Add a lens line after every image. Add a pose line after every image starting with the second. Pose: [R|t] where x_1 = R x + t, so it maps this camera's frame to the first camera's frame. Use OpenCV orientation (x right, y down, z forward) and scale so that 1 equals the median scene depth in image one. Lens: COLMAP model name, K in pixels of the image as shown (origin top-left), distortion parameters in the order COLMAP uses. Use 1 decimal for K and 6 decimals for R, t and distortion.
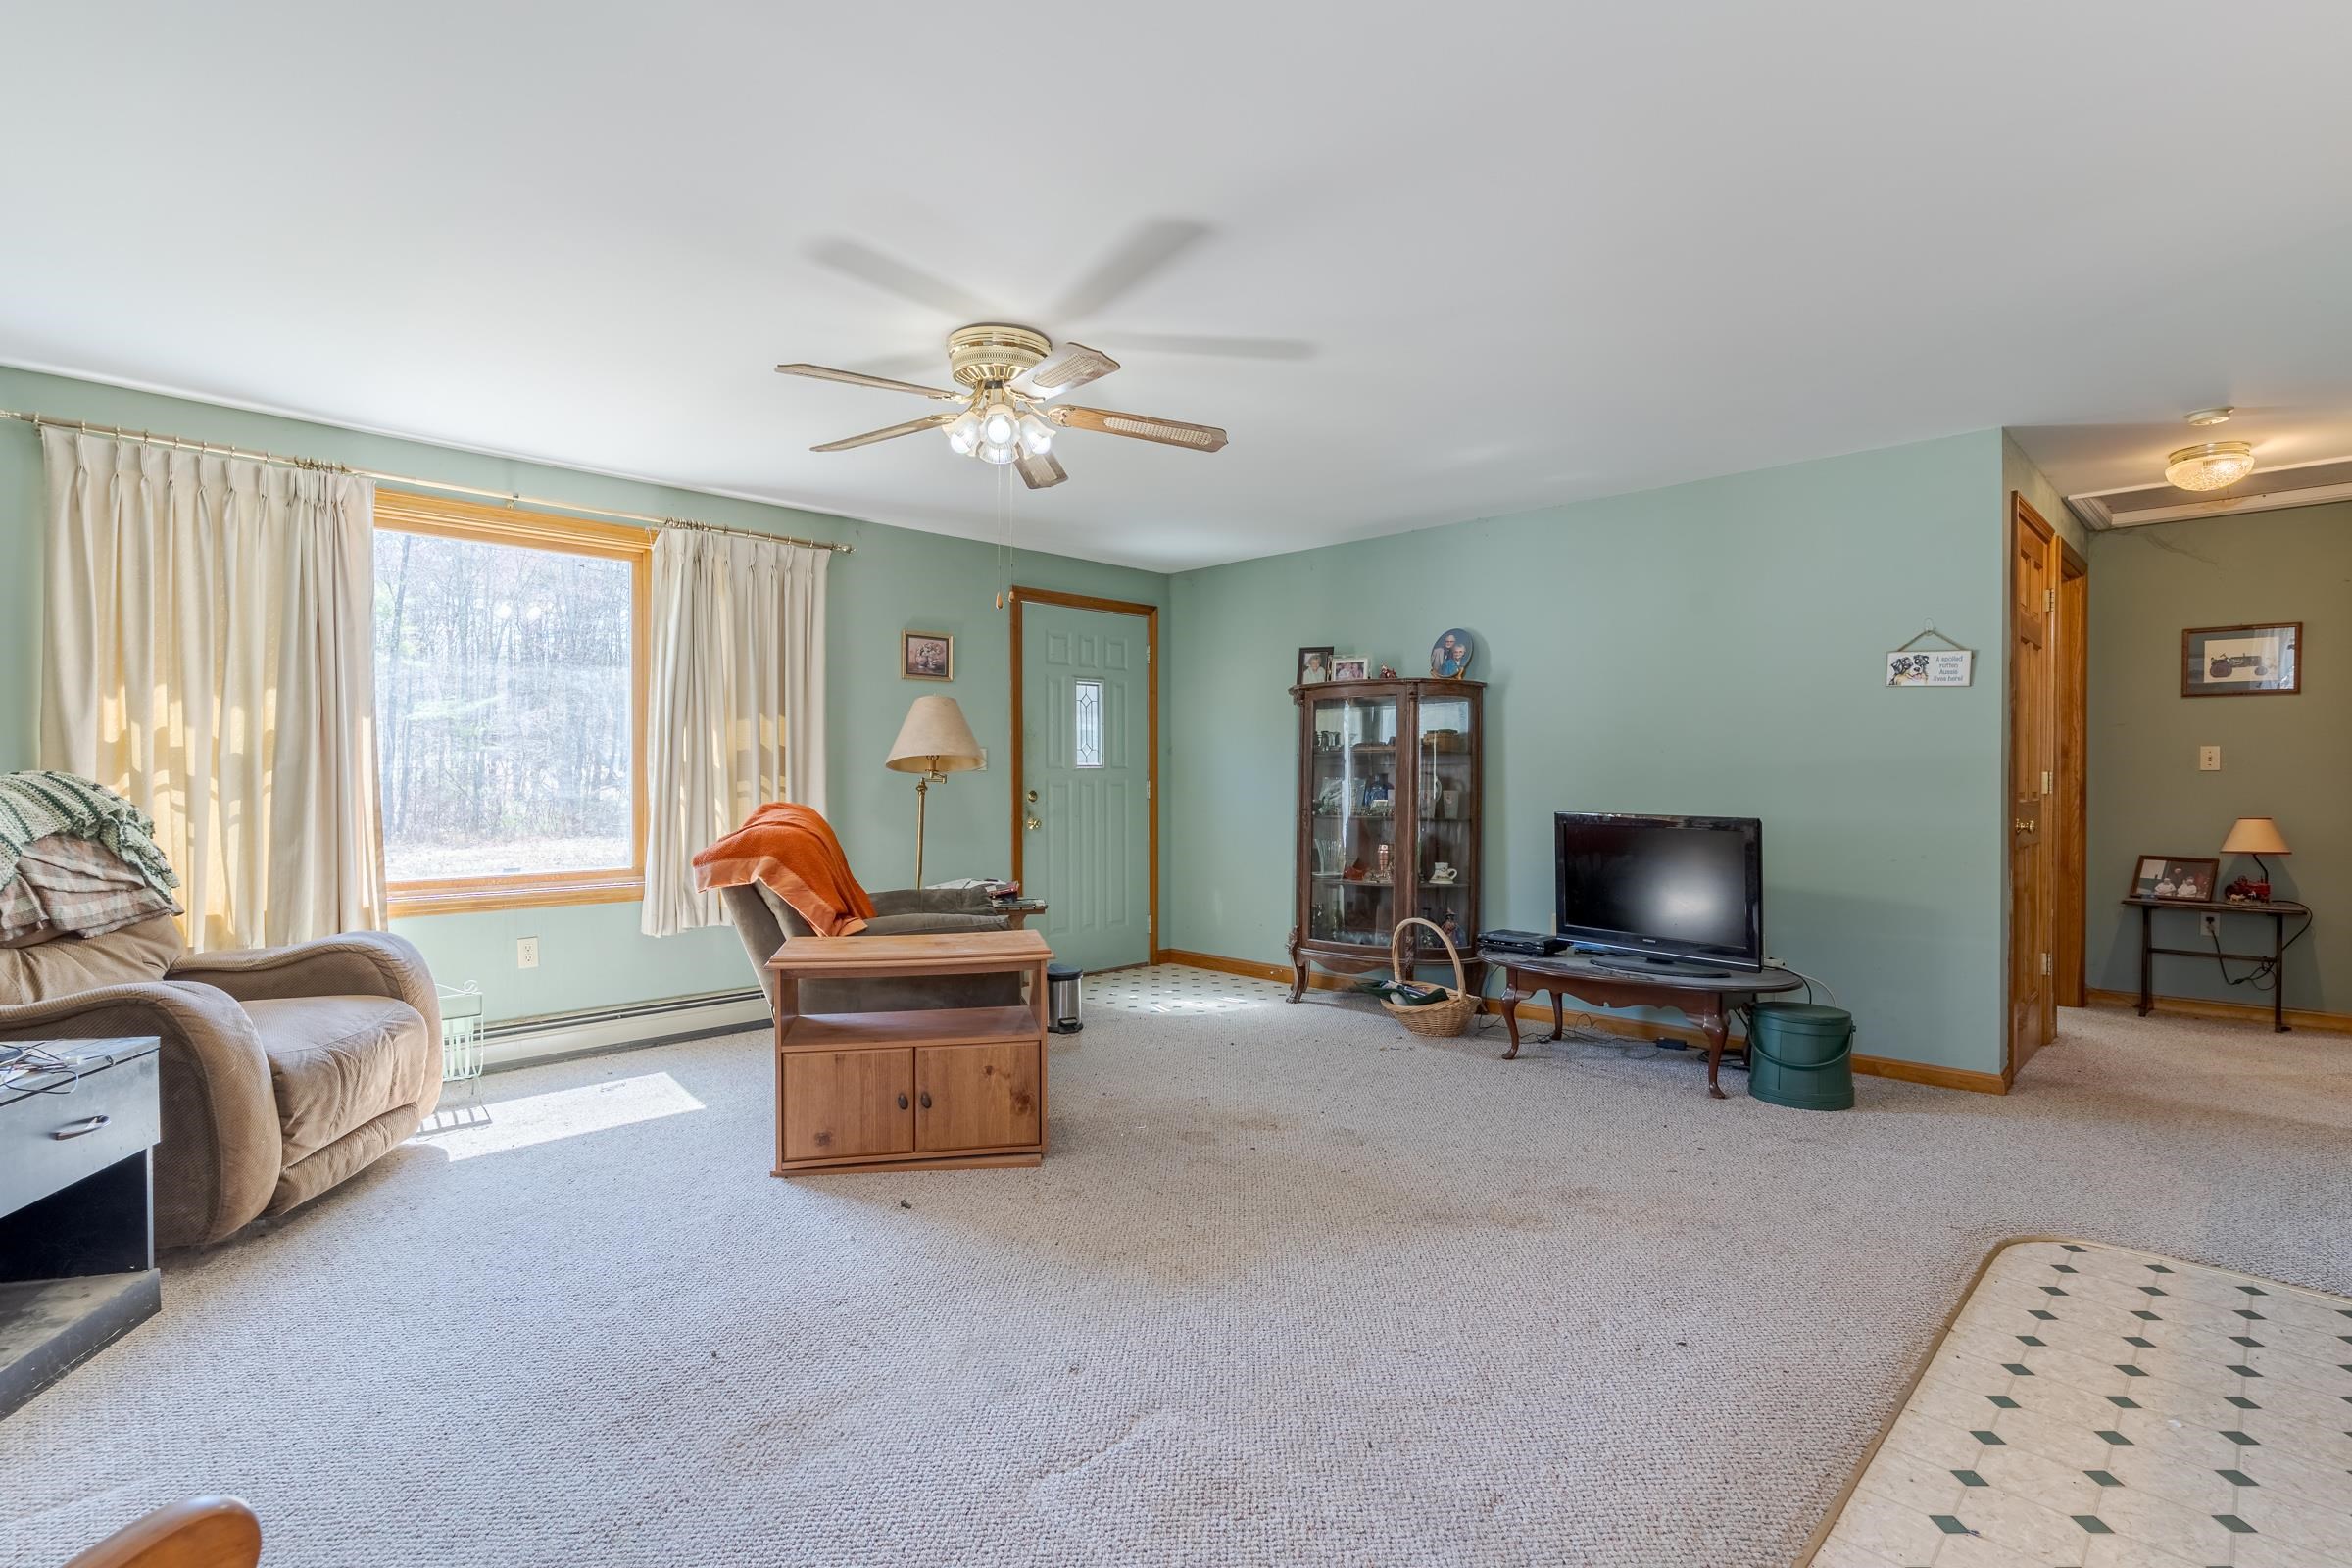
lens RADIAL K [[1116.7, 0, 1171.1], [0, 1116.7, 787.9], [0, 0, 1]] dist [-0.004334, 0.001143]
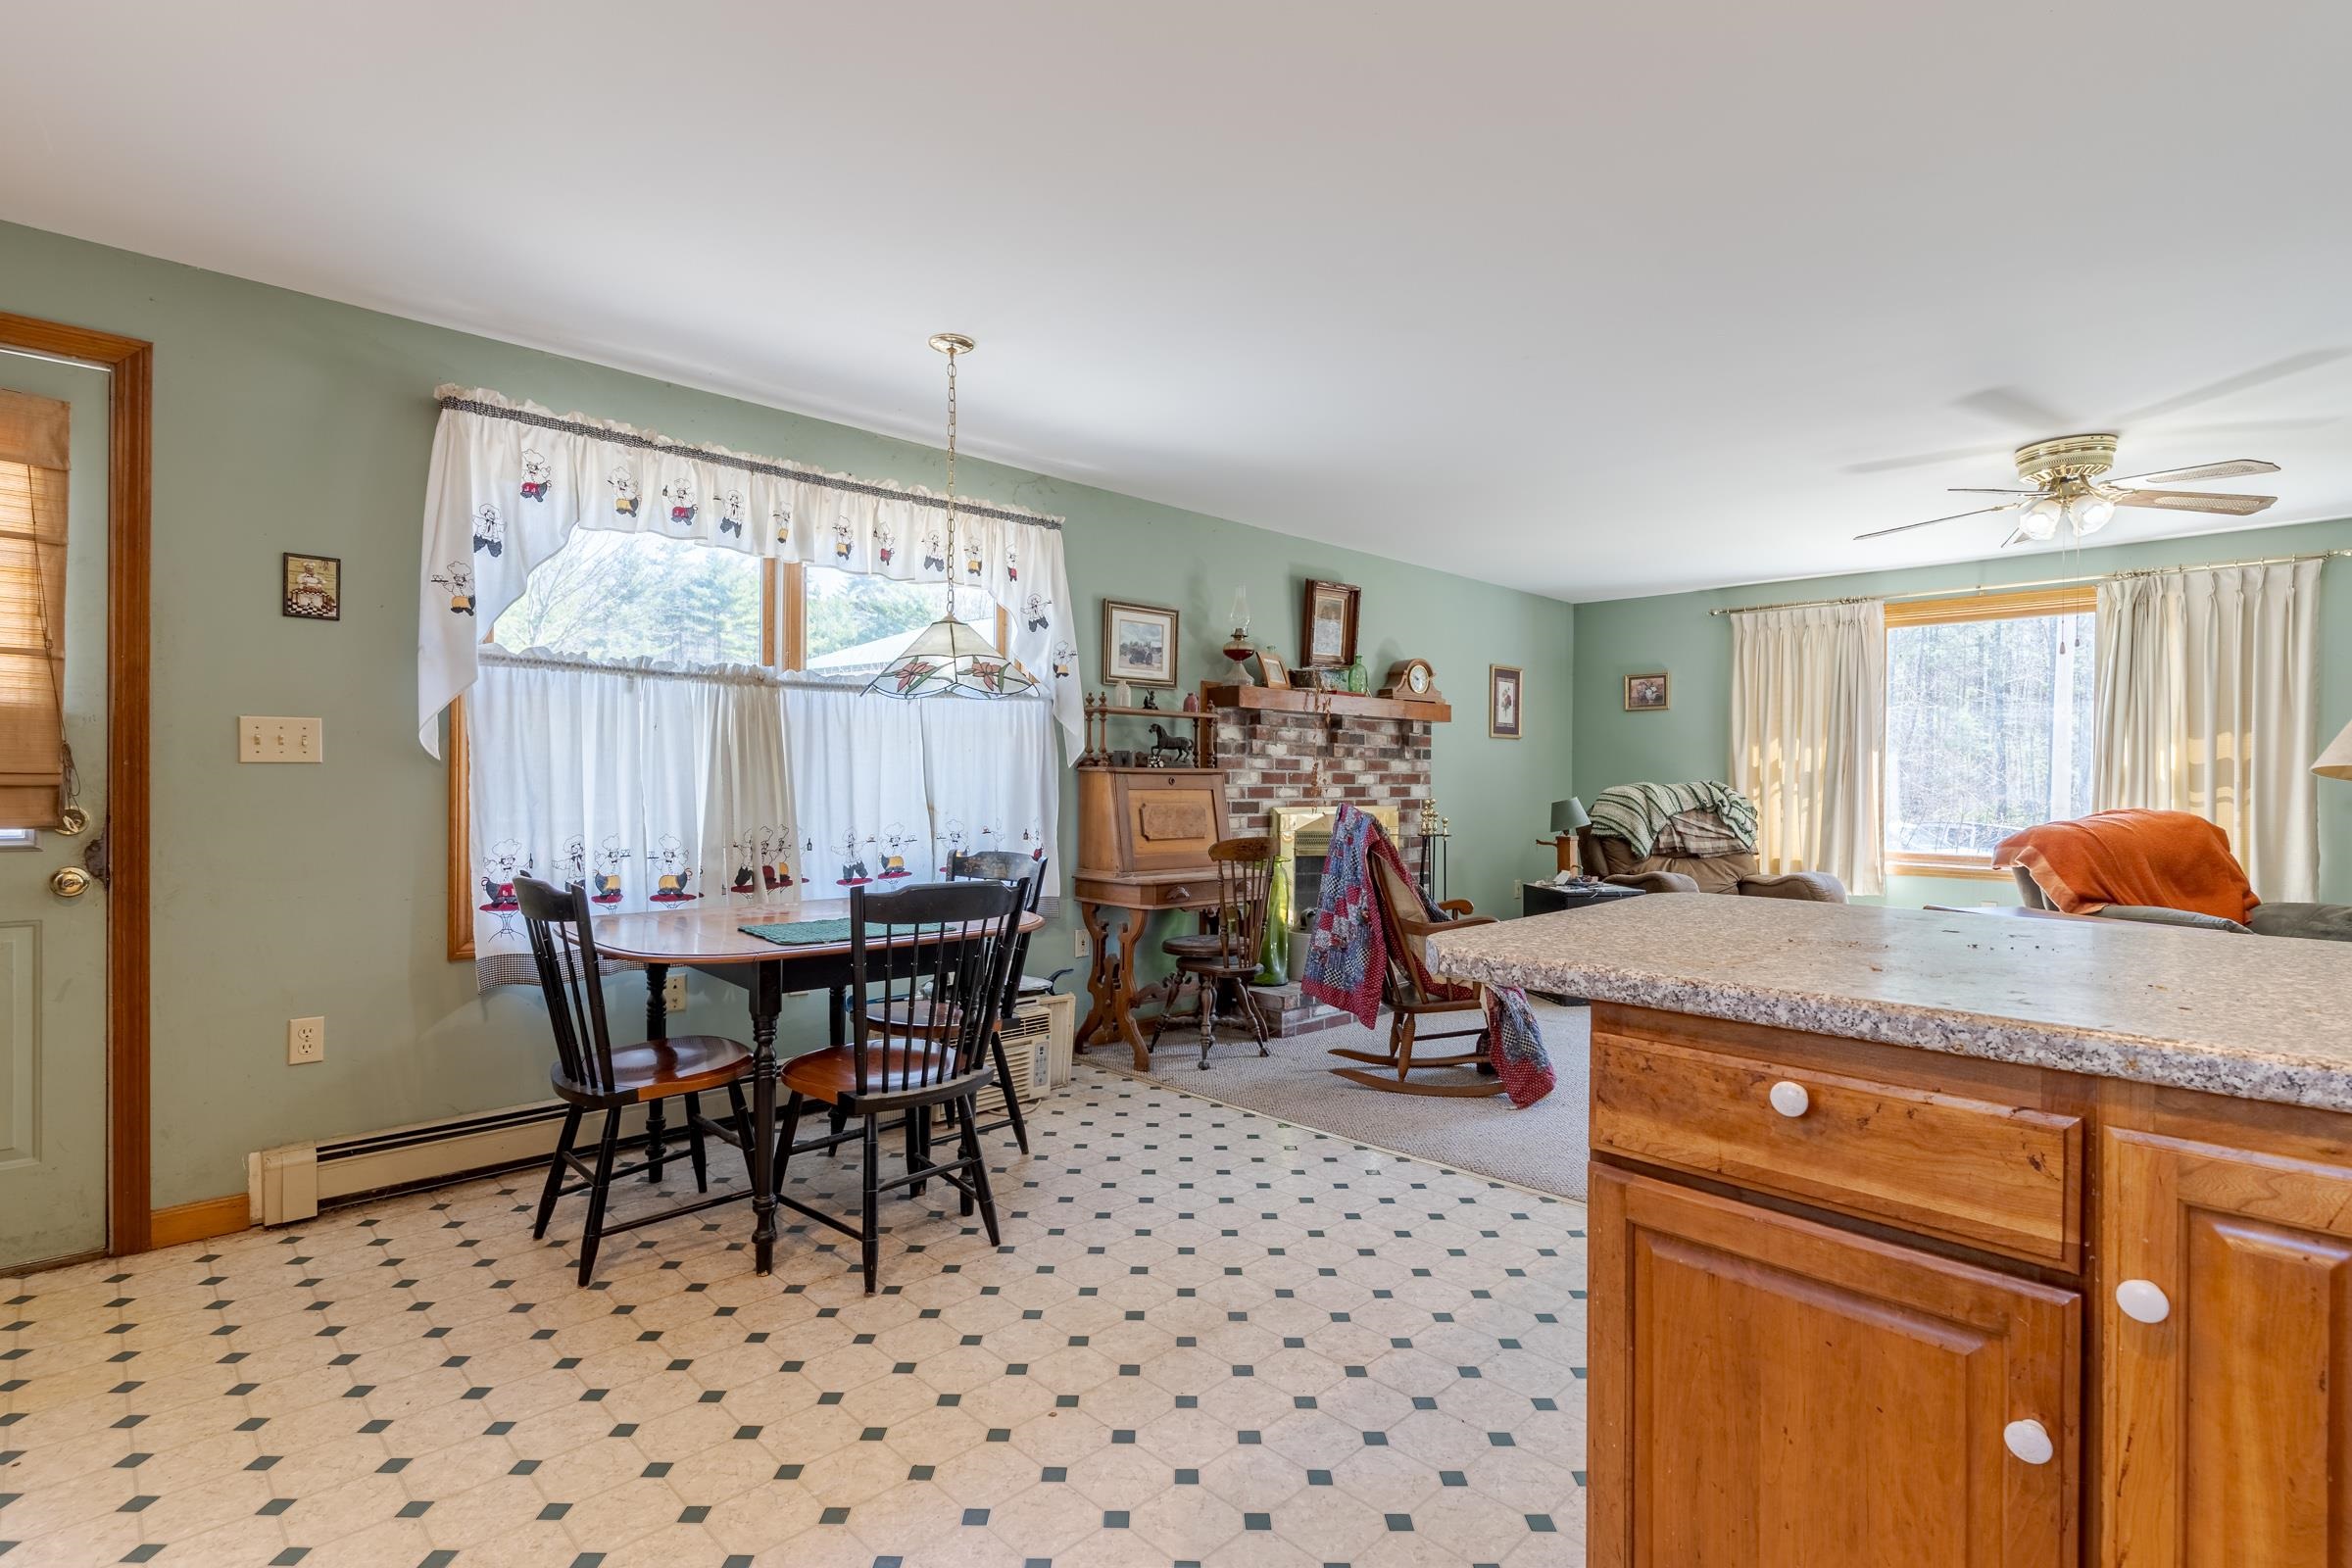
lens RADIAL K [[1116.7, 0, 1174.8], [0, 1116.7, 790.1], [0, 0, 1]] dist [-0.004334, 0.001143]
pose [[-0.015437, 0.010302, -0.999828, 0.936507], [-0.017710, 0.999787, 0.010575, -0.001741], [0.999724, 0.017871, -0.015251, 0.008404]]
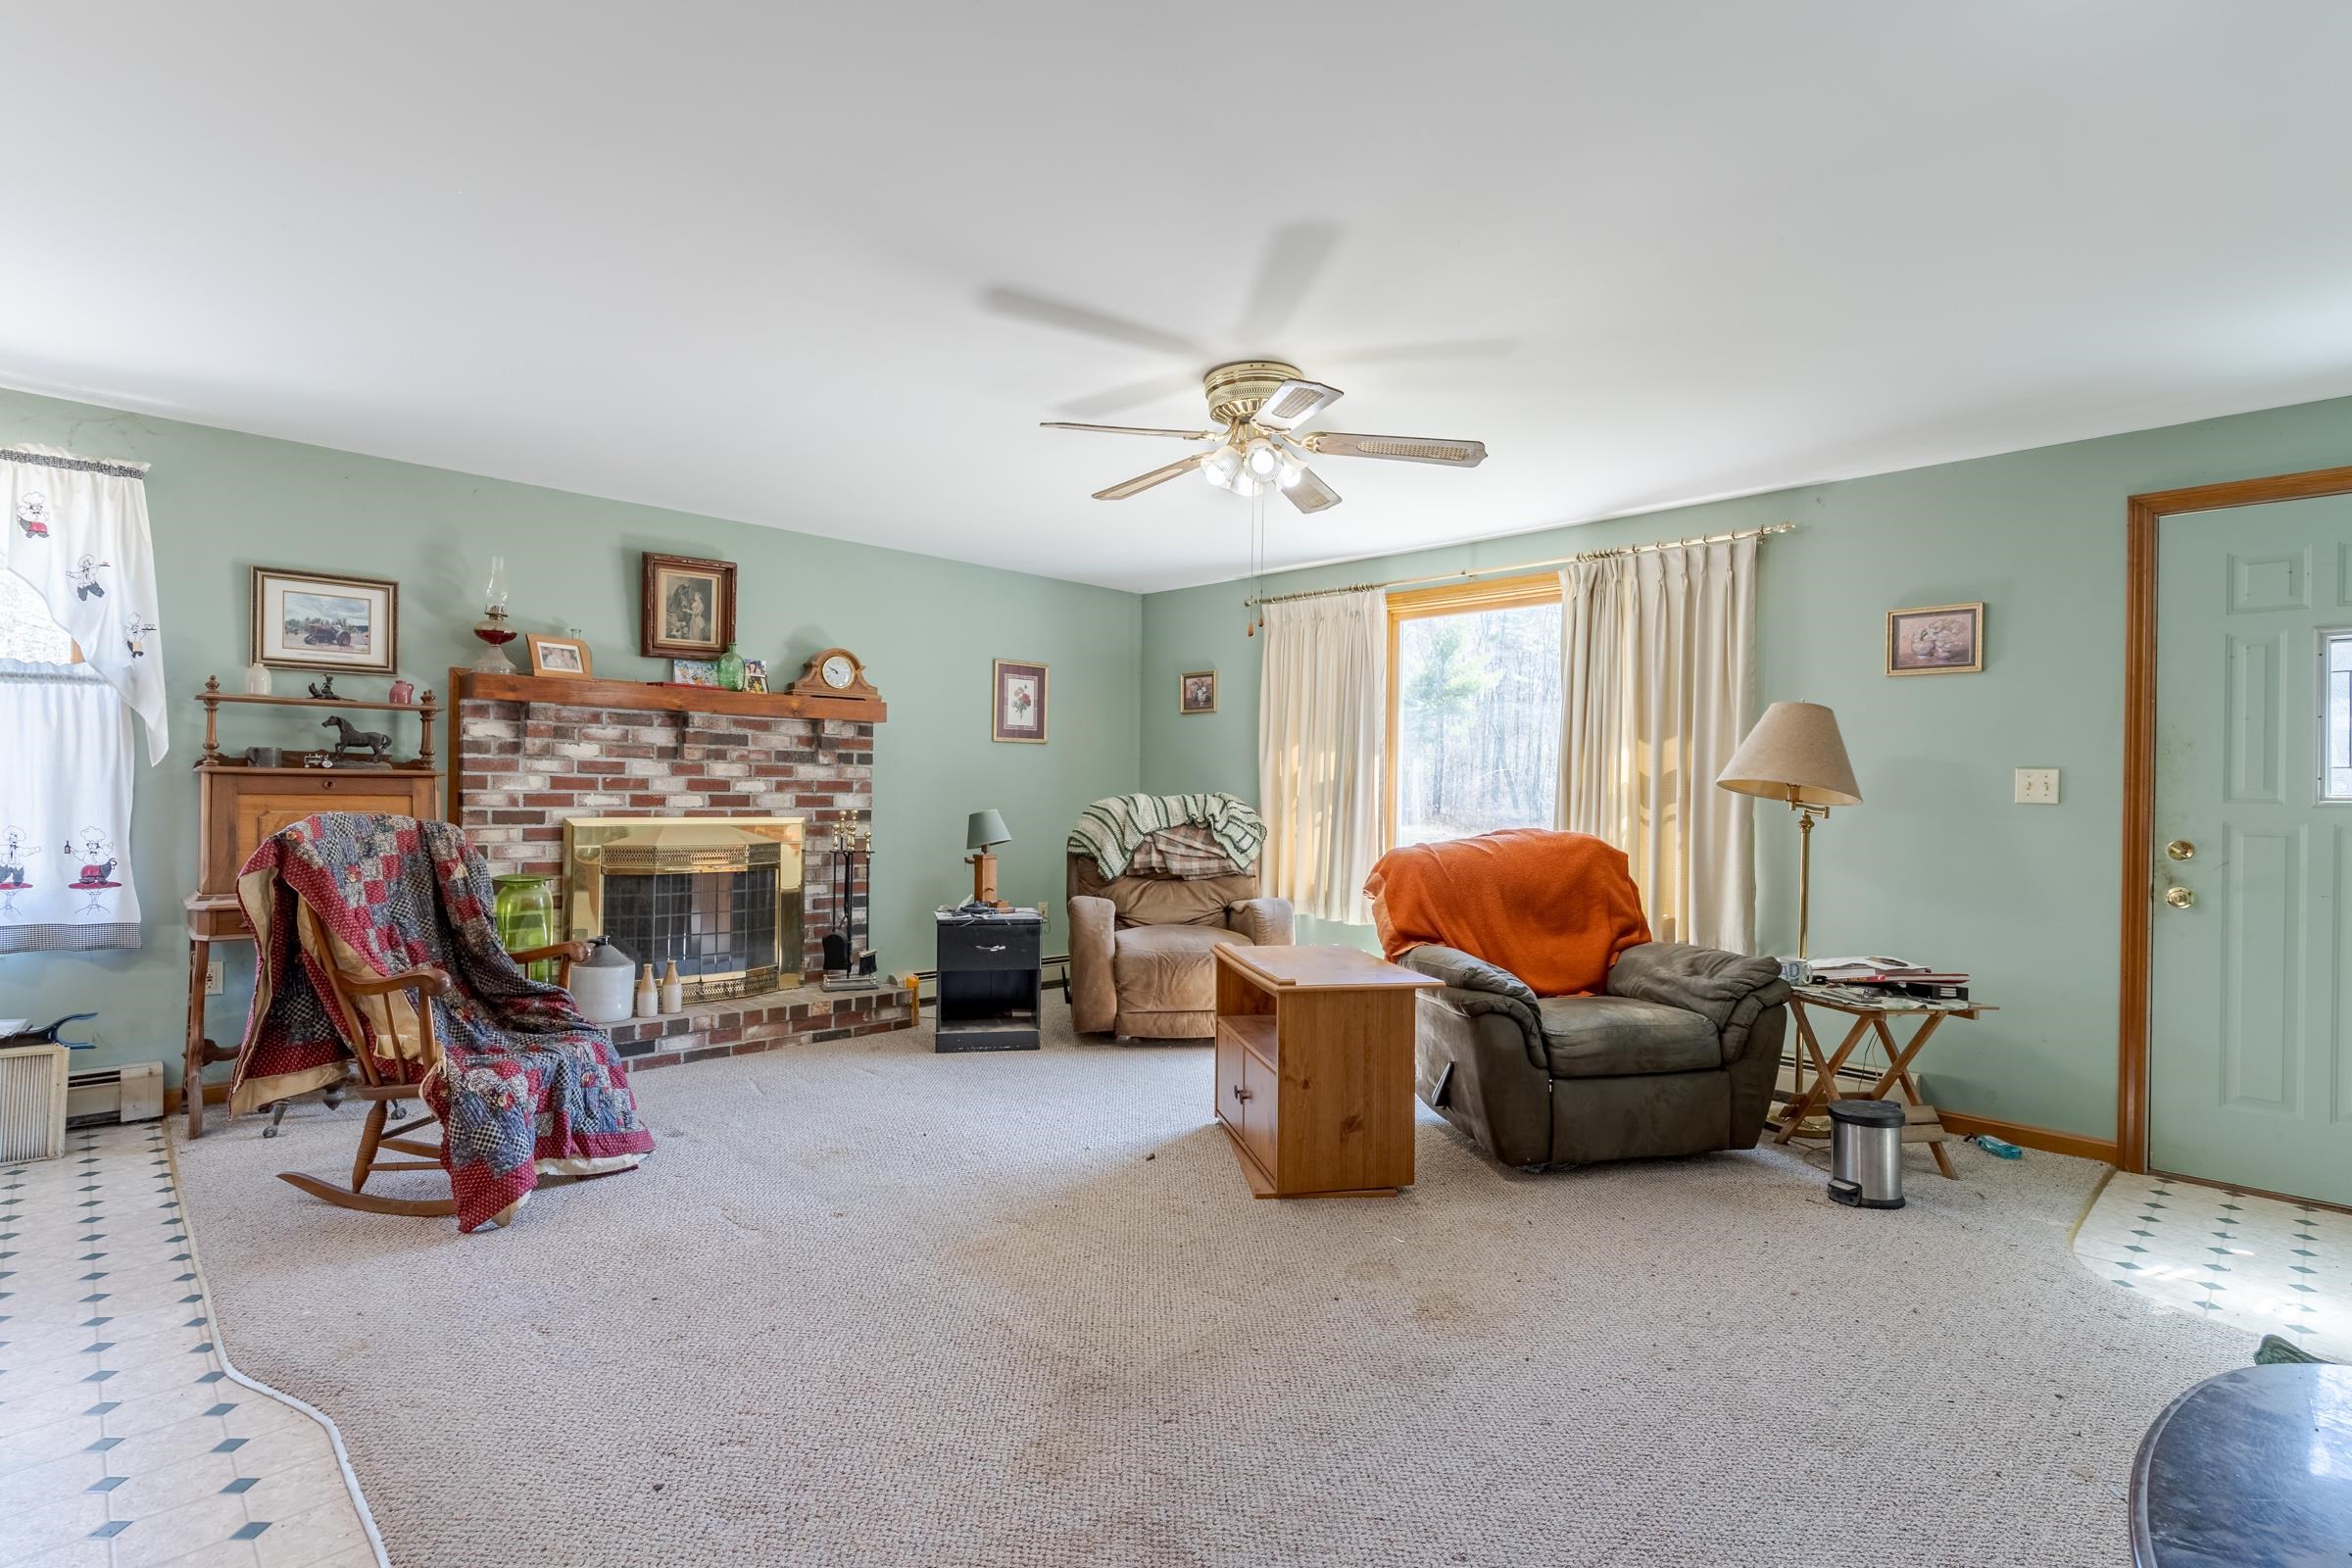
lens RADIAL K [[1116.7, 0, 1178.4], [0, 1116.7, 793.3], [0, 0, 1]] dist [-0.004334, 0.001143]
pose [[-0.007739, 0.003676, -0.999963, 0.723038], [-0.027431, 0.999616, 0.003887, -0.016043], [0.999594, 0.027460, -0.007635, 0.778255]]
